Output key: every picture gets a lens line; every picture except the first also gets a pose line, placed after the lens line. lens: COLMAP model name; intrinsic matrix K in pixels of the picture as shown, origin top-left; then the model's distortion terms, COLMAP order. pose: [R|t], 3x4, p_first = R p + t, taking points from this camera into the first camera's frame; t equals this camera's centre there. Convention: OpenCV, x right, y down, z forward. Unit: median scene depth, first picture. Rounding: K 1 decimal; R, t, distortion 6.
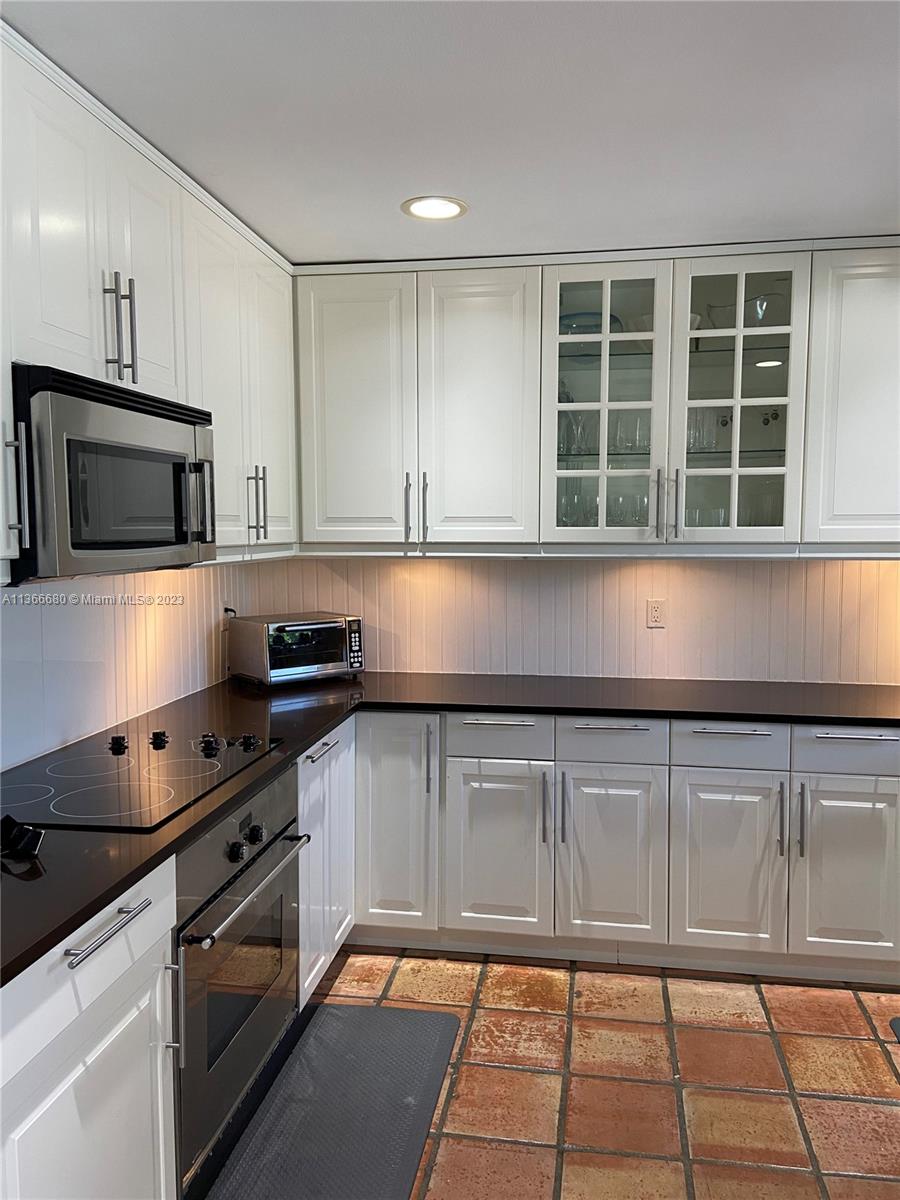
lens RADIAL K [[892.8, 0, 450.0], [0, 892.8, 600.0], [0, 0, 1]] dist [0.103956, -0.139621]
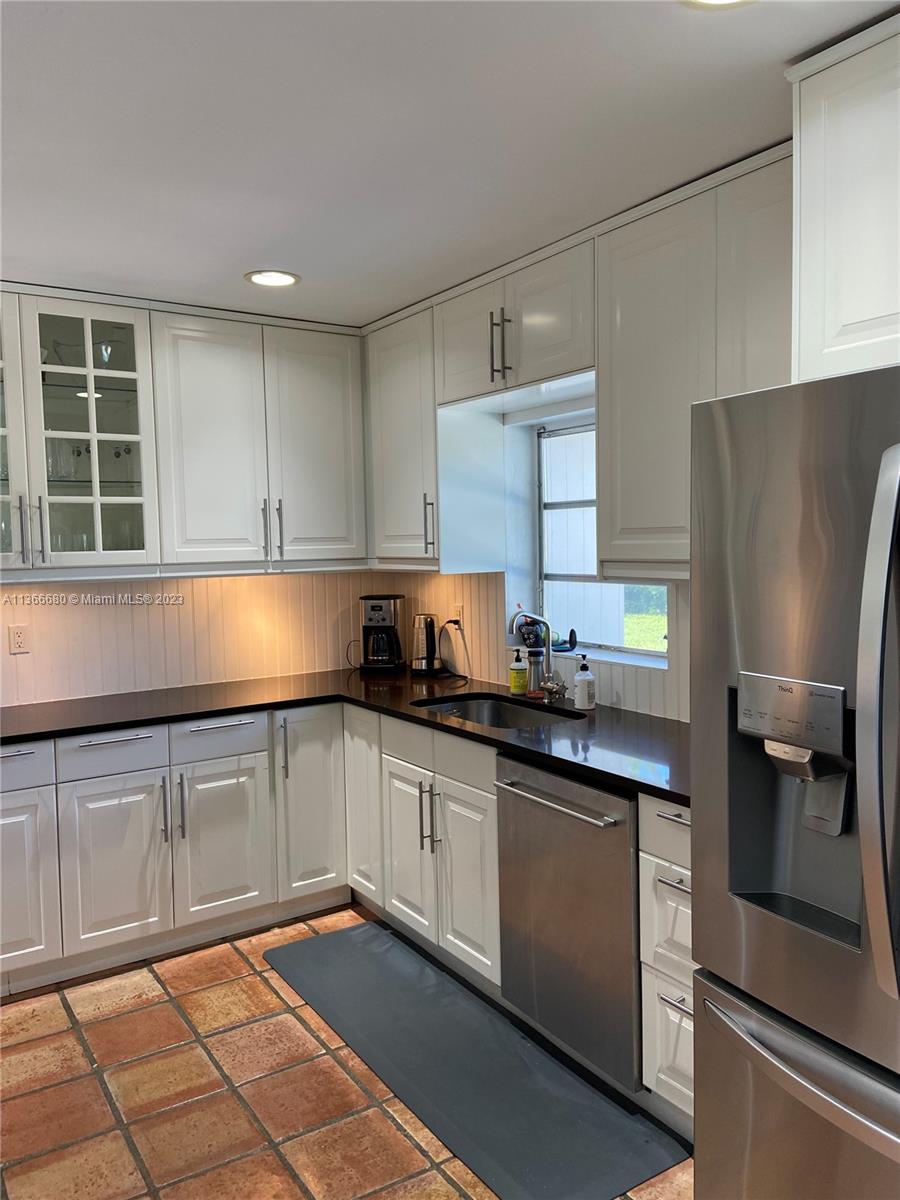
lens RADIAL K [[892.4, 0, 450.0], [0, 892.4, 600.0], [0, 0, 1]] dist [0.001307, -0.050746]
pose [[0.737860, -0.057292, 0.672518, -0.097809], [0.073902, 0.997258, 0.003874, 0.004029], [-0.670896, 0.046842, 0.740071, -0.066114]]
